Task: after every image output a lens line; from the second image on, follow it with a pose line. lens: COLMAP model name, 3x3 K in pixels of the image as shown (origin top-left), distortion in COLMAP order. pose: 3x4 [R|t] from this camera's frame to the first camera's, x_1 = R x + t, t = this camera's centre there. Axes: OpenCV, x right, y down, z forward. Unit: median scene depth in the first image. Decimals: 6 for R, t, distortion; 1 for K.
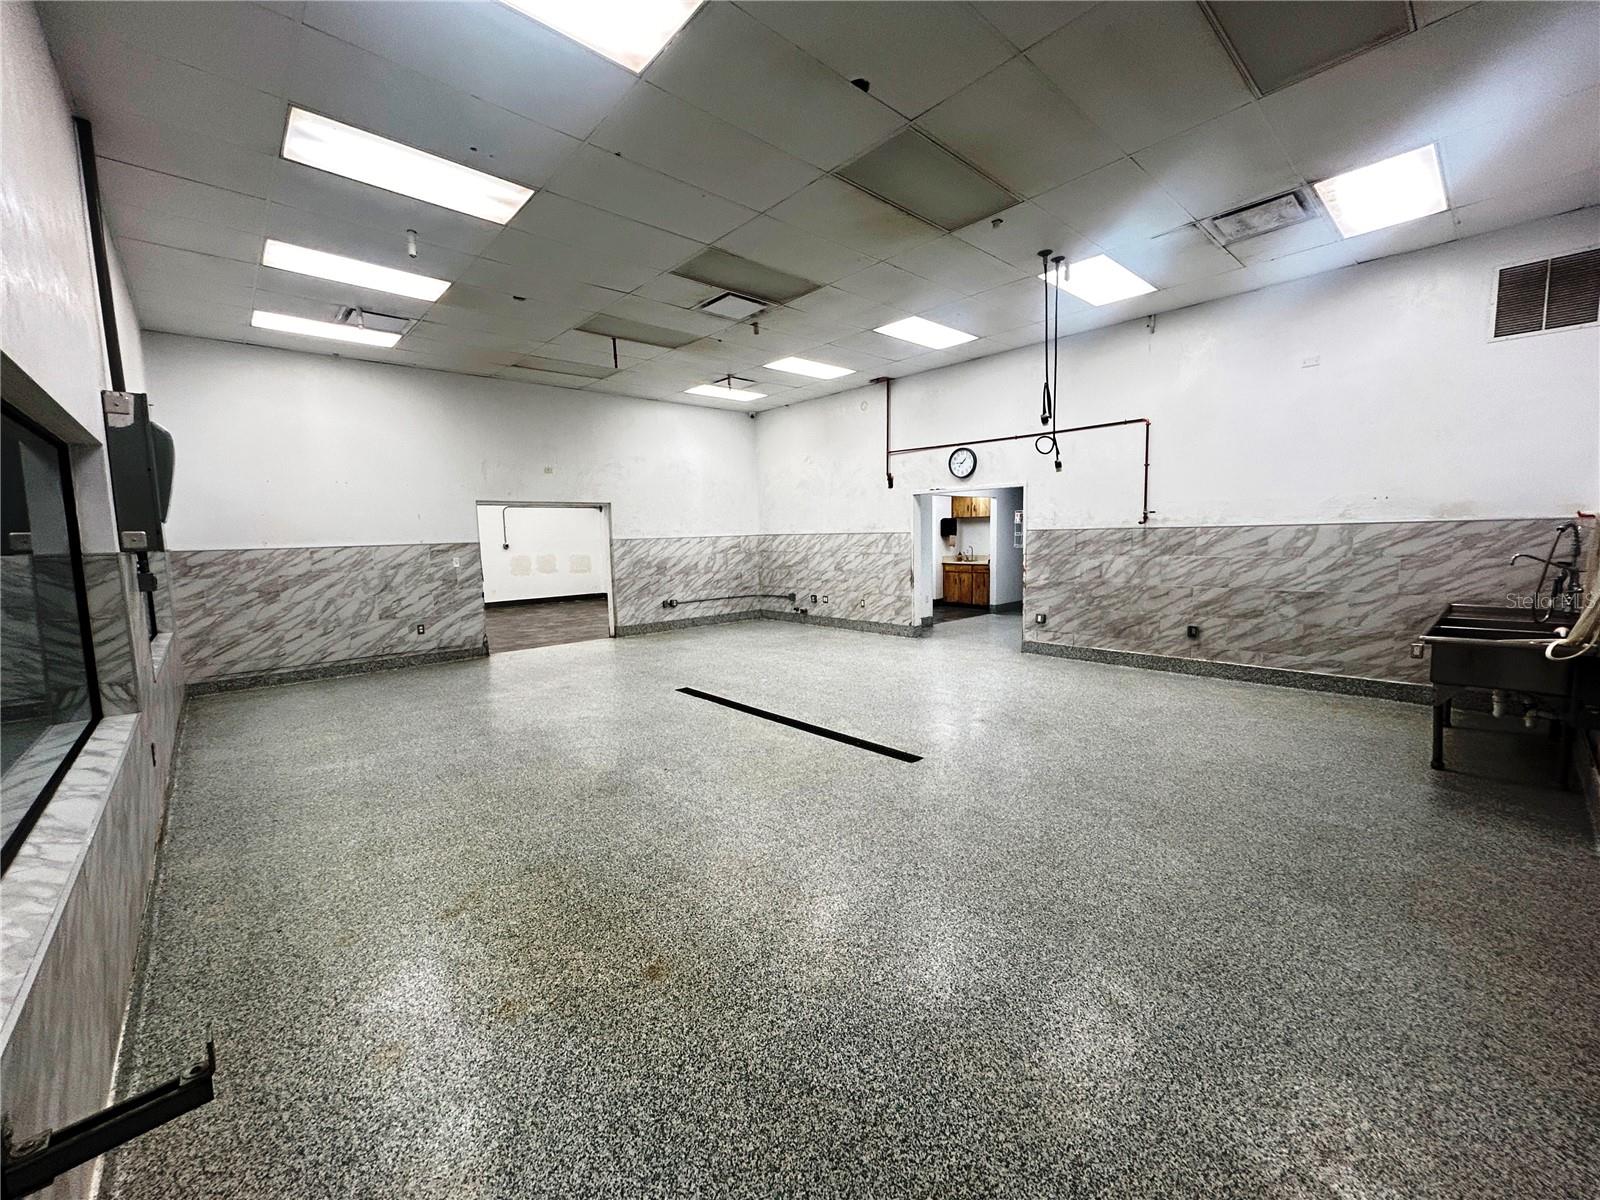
lens RADIAL K [[641.7, 0, 798.5], [0, 641.7, 596.7], [0, 0, 1]] dist [-0.001240, 0.001846]
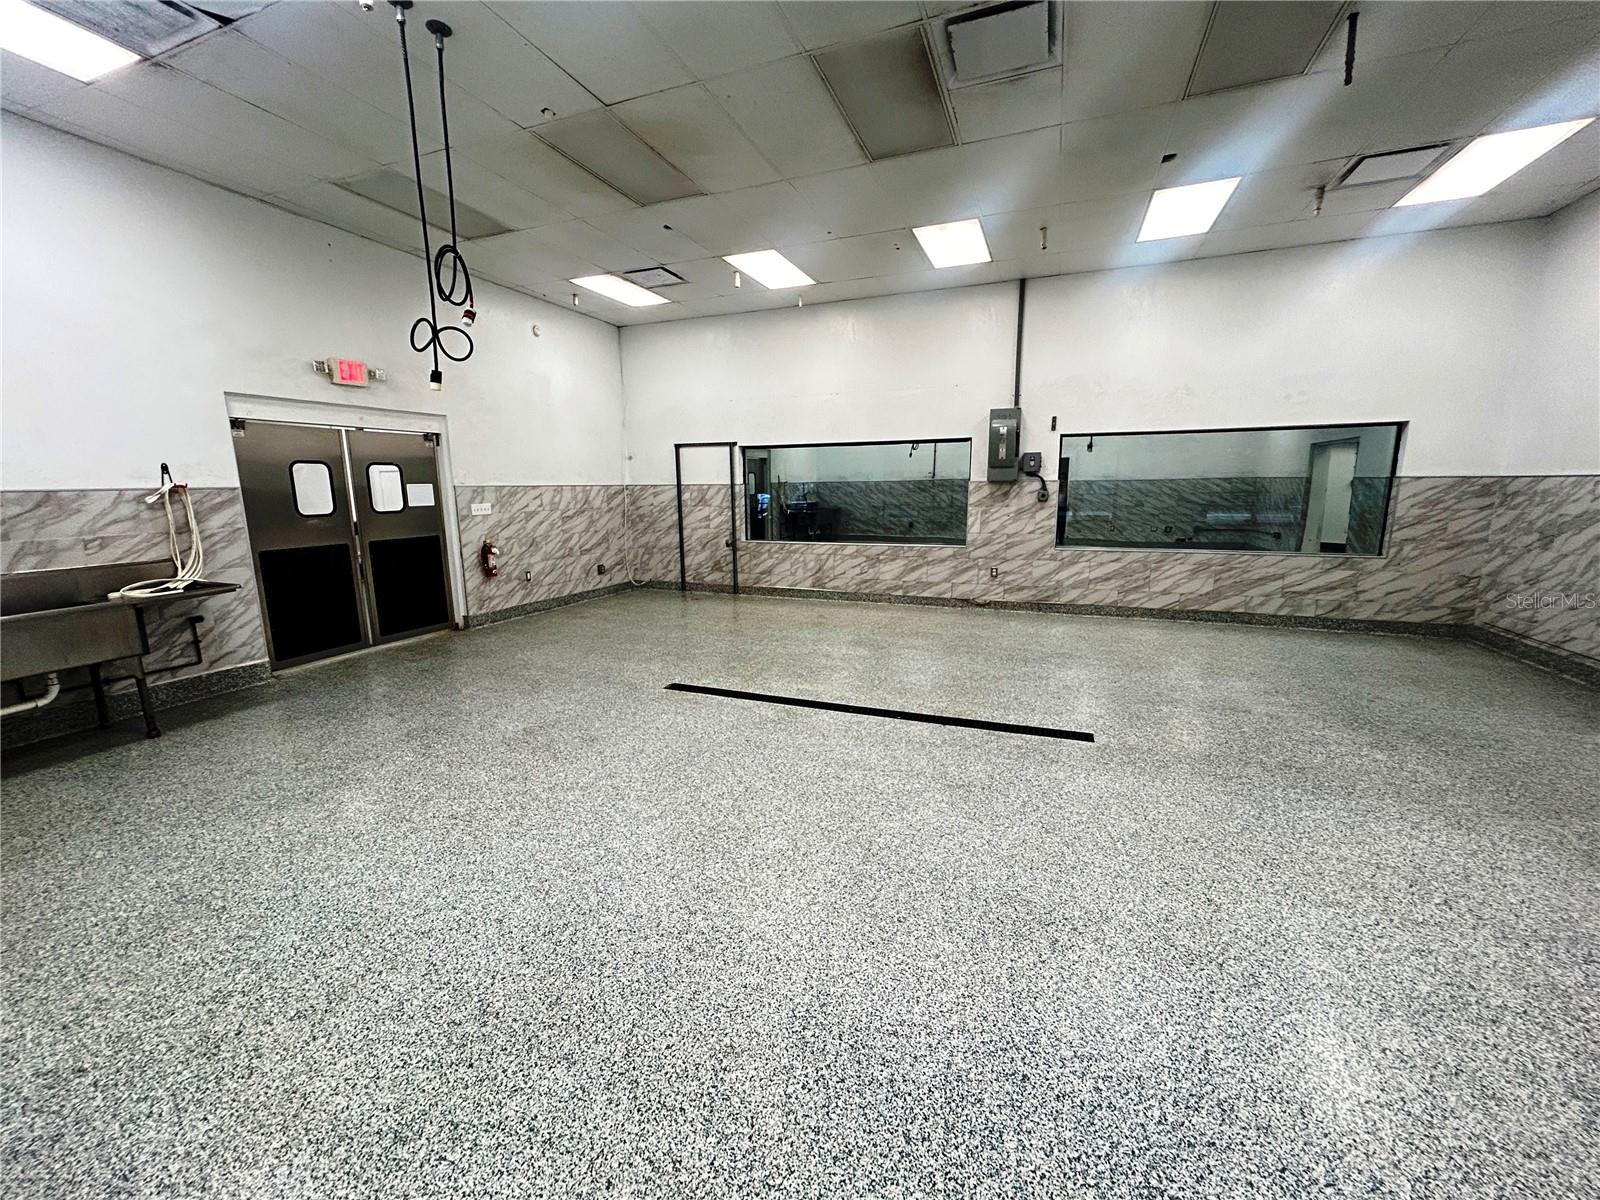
lens RADIAL K [[641.7, 0, 794.9], [0, 641.7, 595.4], [0, 0, 1]] dist [-0.001240, 0.001846]
pose [[-0.900595, 0.106432, -0.421427, 0.286109], [-0.011401, 0.963439, 0.267683, -0.131969], [0.434509, 0.245879, -0.866455, 1.313902]]
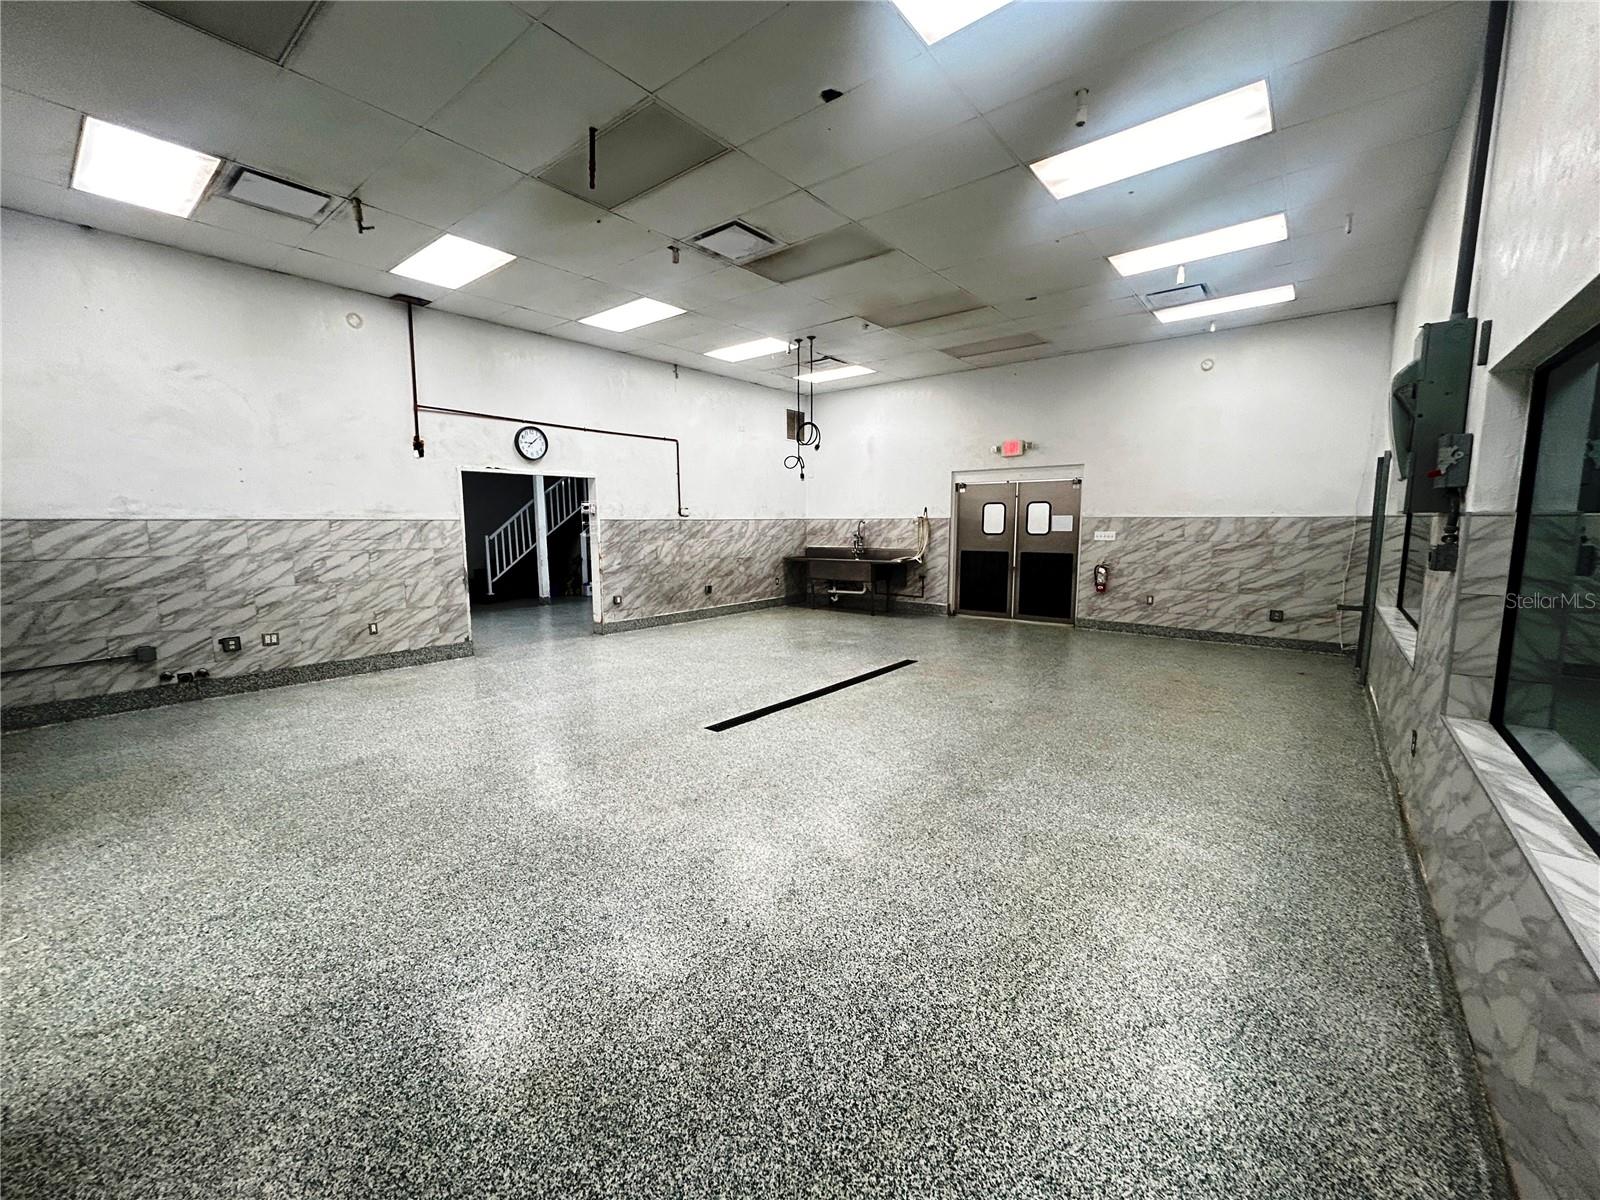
lens RADIAL K [[641.7, 0, 797.0], [0, 641.7, 592.2], [0, 0, 1]] dist [-0.001240, 0.001846]
pose [[-0.146812, -0.086833, 0.985346, -0.855246], [0.104979, 0.989146, 0.102810, -0.068424], [-0.983578, 0.118535, -0.136102, 0.952706]]
